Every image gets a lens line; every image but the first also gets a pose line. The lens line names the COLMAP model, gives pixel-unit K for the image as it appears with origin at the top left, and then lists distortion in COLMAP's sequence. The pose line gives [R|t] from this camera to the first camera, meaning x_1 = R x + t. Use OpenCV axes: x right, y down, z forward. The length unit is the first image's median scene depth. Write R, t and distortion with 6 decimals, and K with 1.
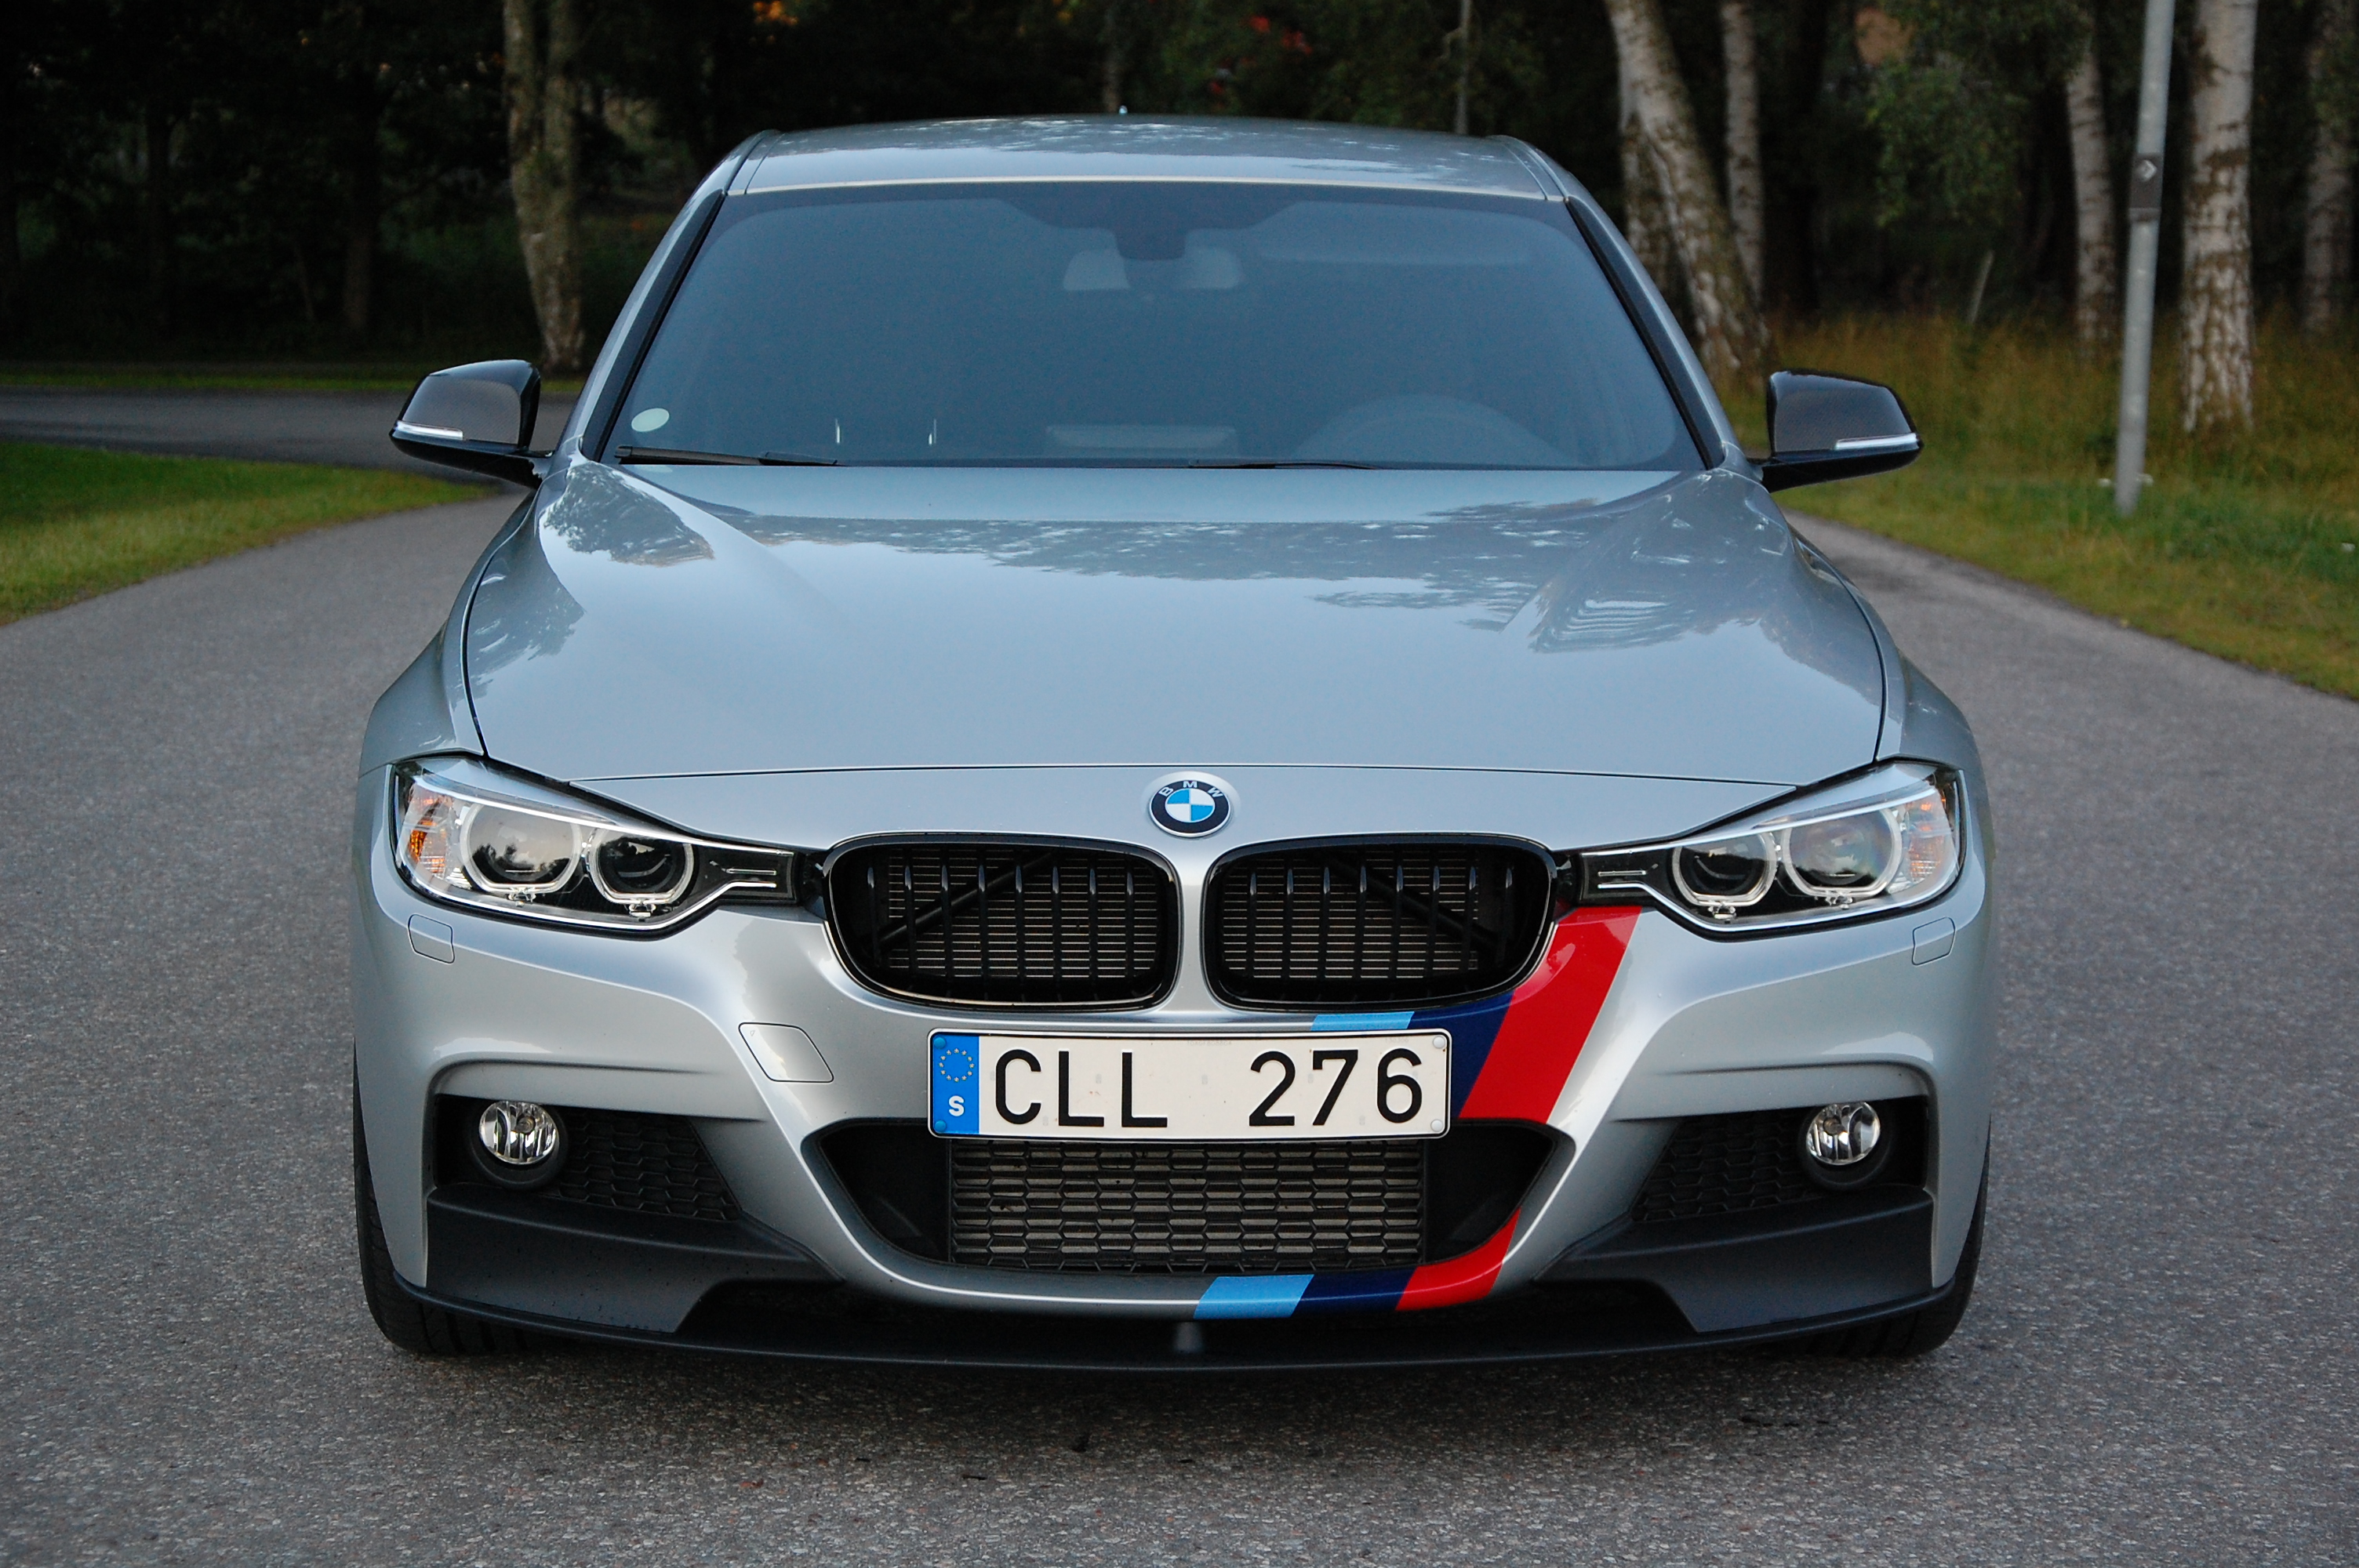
lens RADIAL K [[5205.4, 0, 1179.5], [0, 5205.4, 784.0], [0, 0, 1]] dist [0.496499, 0.651406]
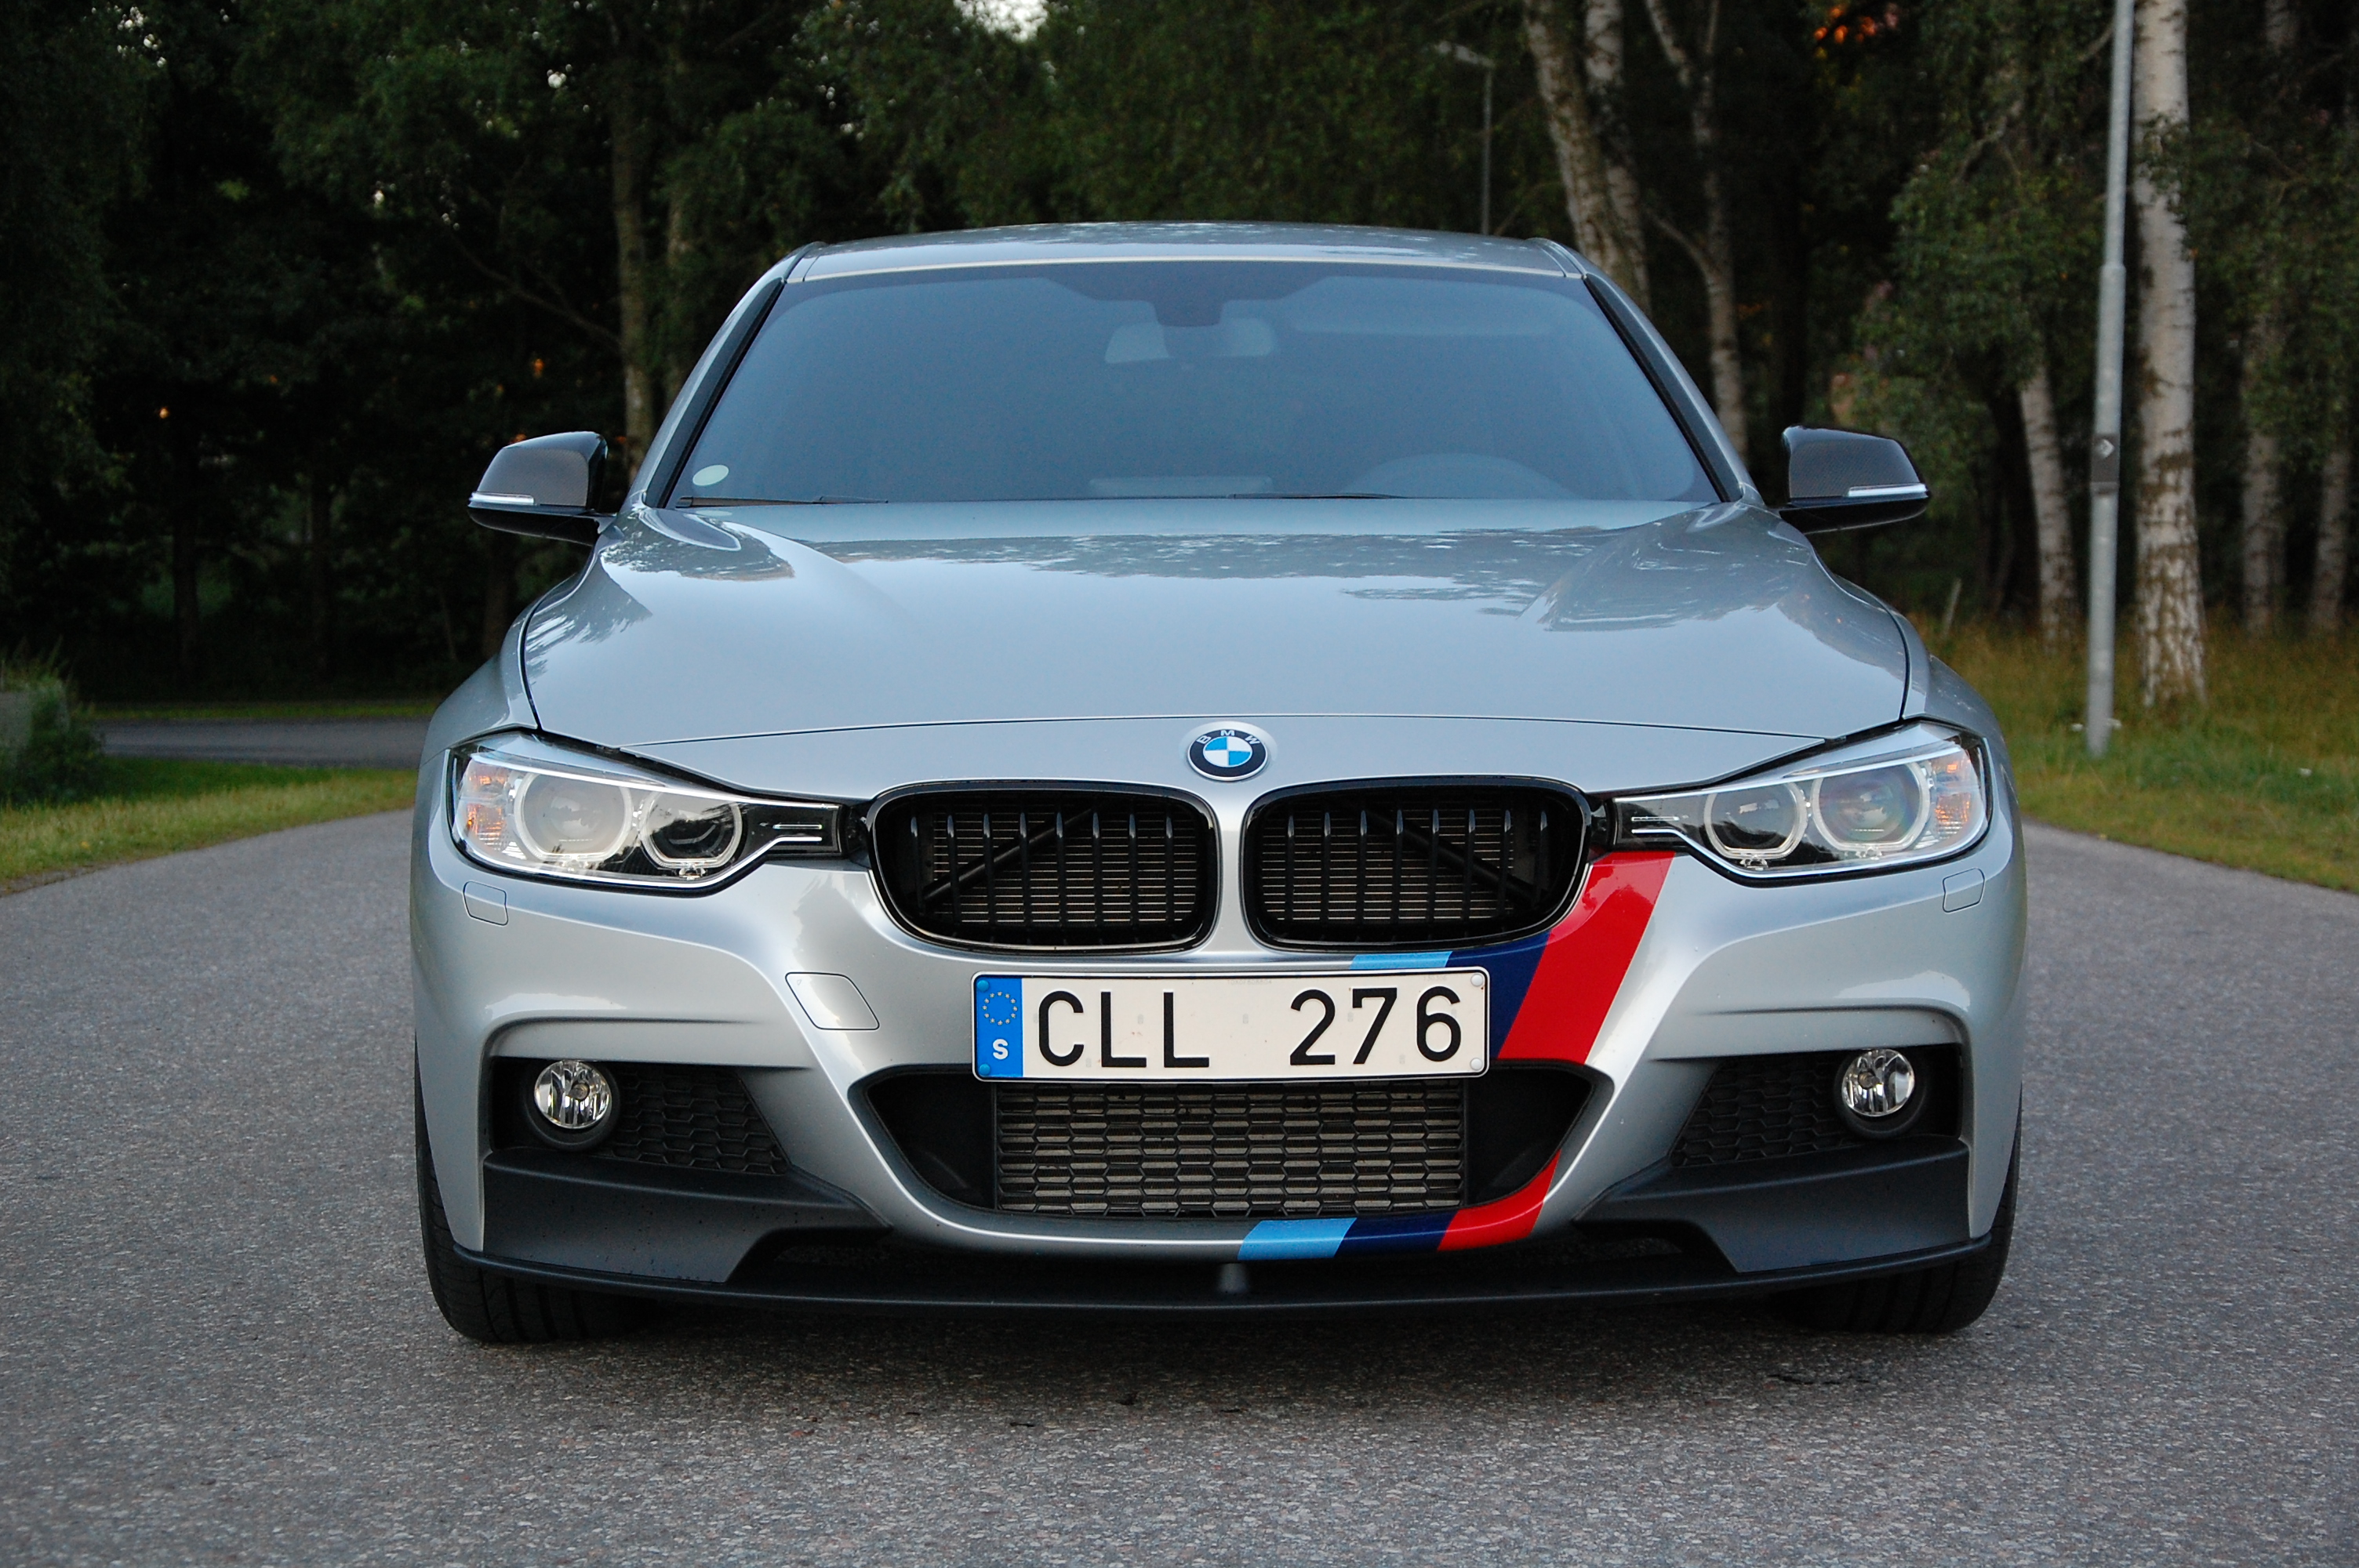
lens RADIAL K [[4648.6, 0, 1179.5], [0, 4648.6, 784.0], [0, 0, 1]] dist [0.375727, 0.598786]
pose [[0.999847, -0.012978, -0.011702, 0.003032], [0.012089, 0.997252, -0.073090, 0.073276], [0.012619, 0.072938, 0.997257, 0.092416]]
